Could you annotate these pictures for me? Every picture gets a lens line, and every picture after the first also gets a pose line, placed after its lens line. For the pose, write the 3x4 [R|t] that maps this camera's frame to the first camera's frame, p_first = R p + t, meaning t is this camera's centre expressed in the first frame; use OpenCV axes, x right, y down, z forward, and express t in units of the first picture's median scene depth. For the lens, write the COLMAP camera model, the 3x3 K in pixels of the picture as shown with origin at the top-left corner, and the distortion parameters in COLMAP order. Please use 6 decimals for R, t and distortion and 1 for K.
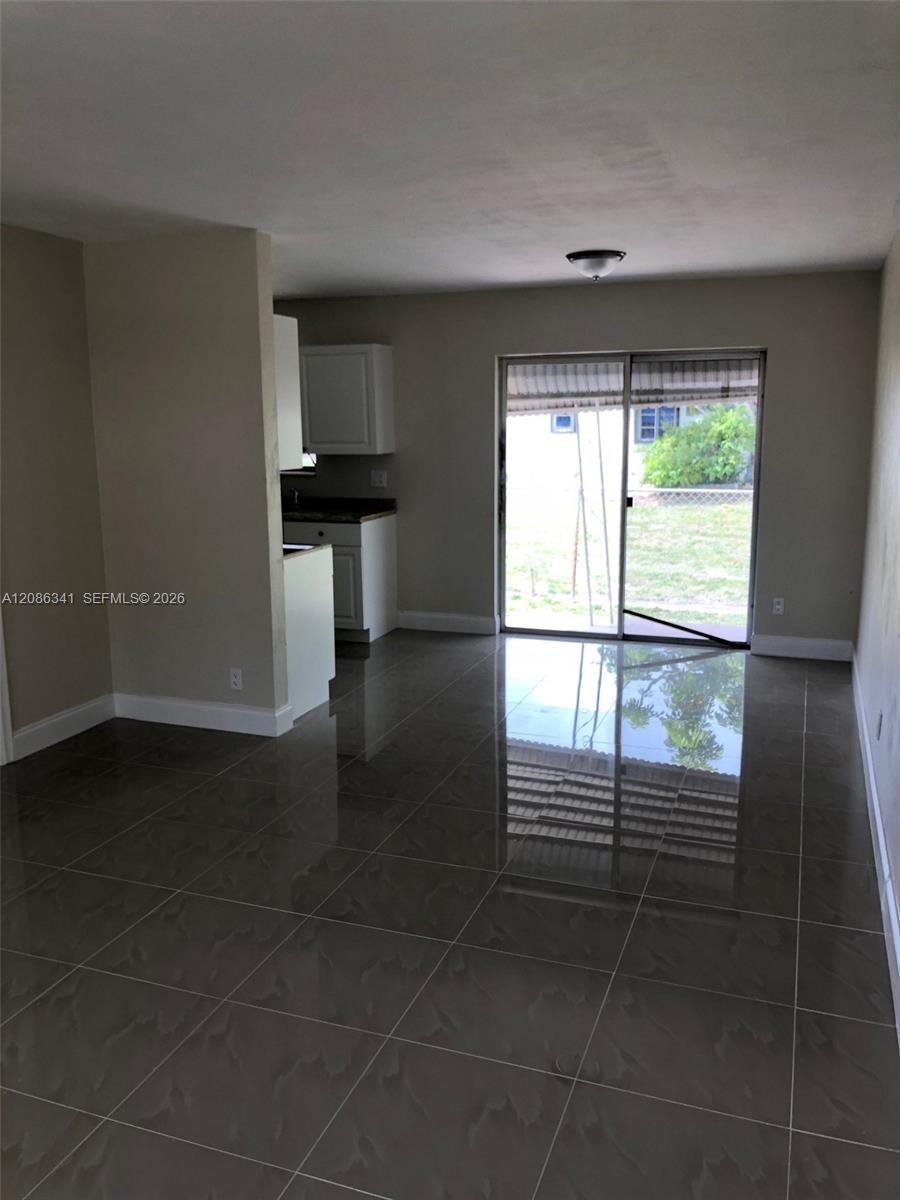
lens RADIAL K [[980.5, 0, 450.2], [0, 980.5, 599.9], [0, 0, 1]] dist [0.036828, 0.002291]
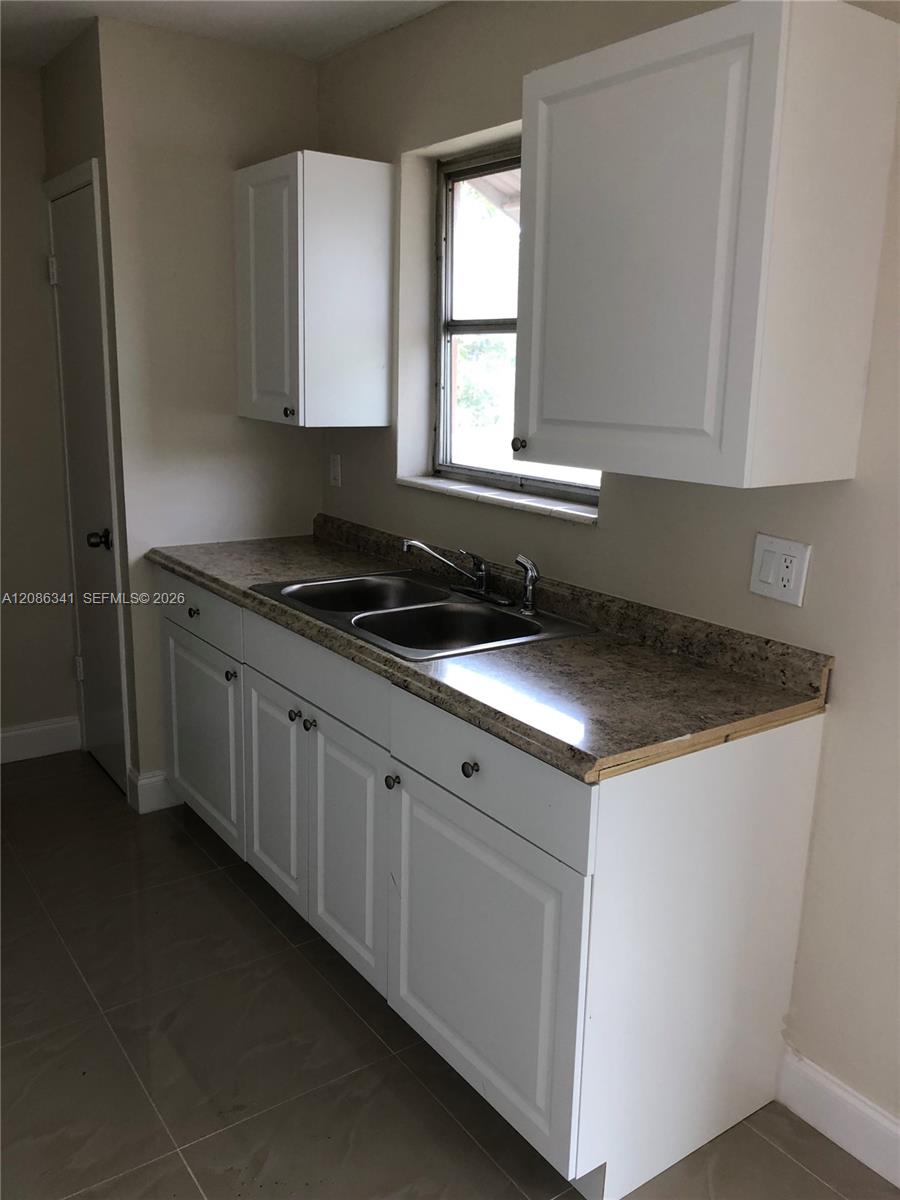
lens RADIAL K [[980.5, 0, 450.1], [0, 980.5, 600.8], [0, 0, 1]] dist [0.036828, 0.002291]
pose [[0.827153, 0.156137, -0.539851, 0.000667], [-0.133492, 0.987723, 0.081137, -0.127306], [0.545891, 0.004953, 0.837841, 0.736253]]
